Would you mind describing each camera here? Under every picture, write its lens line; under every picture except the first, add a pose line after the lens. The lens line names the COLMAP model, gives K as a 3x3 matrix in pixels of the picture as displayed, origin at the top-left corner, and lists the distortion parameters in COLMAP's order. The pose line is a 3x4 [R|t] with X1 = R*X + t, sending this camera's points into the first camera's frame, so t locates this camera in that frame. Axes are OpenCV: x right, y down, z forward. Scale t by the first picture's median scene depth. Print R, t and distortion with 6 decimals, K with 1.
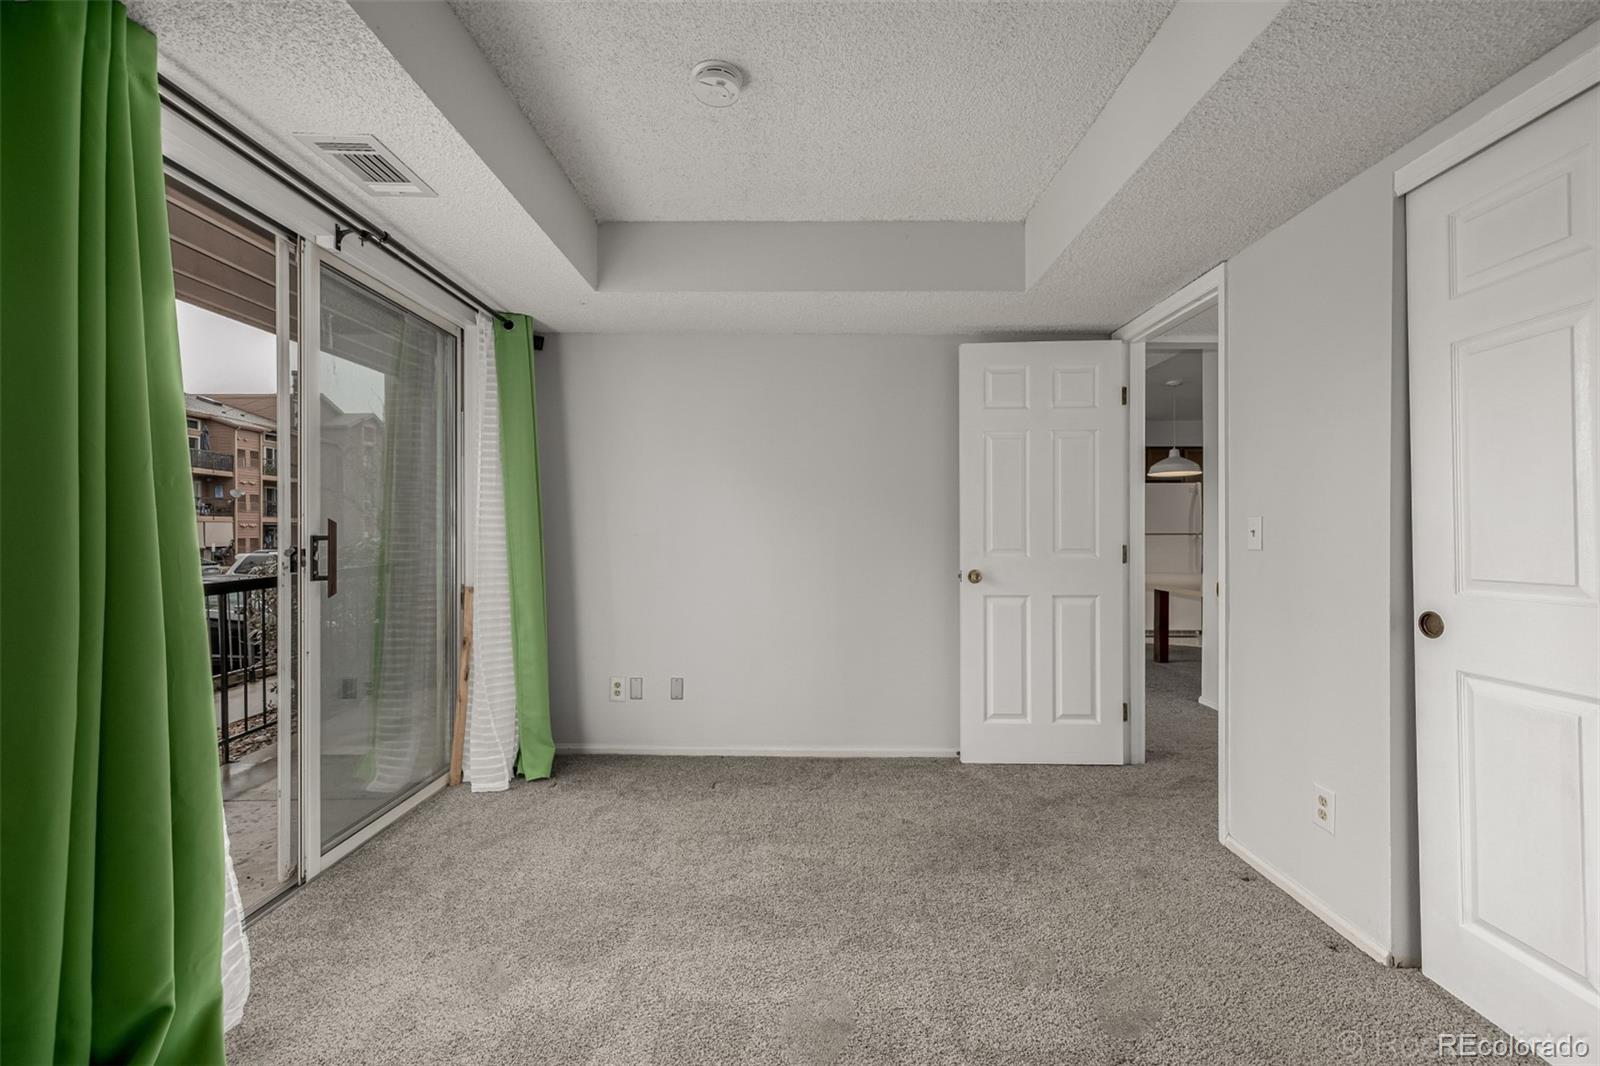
lens RADIAL K [[674.6, 0, 800.0], [0, 674.6, 533.0], [0, 0, 1]] dist [-0.000912, -0.000271]
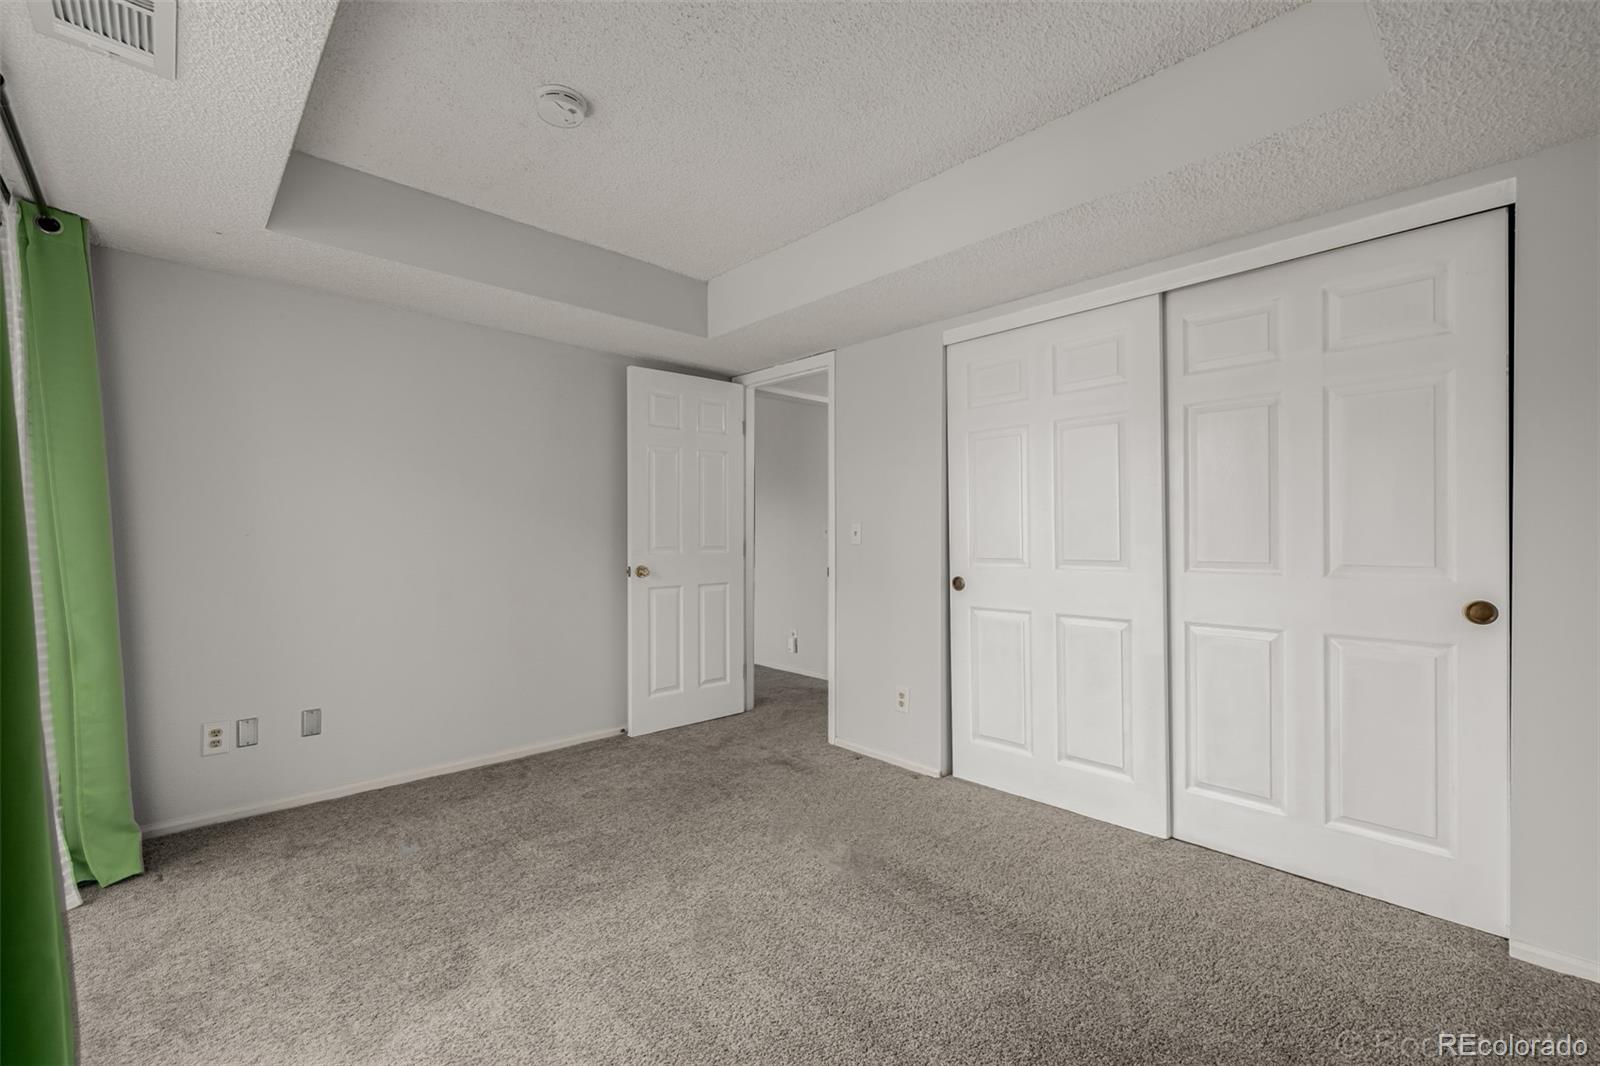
lens RADIAL K [[680.6, 0, 800.0], [0, 680.6, 533.0], [0, 0, 1]] dist [0.001196, 0.000134]
pose [[0.714359, 0.000592, 0.699779, -0.385963], [-0.000230, 1.000000, -0.000611, -0.000030], [-0.699780, 0.000276, 0.714359, -0.012324]]
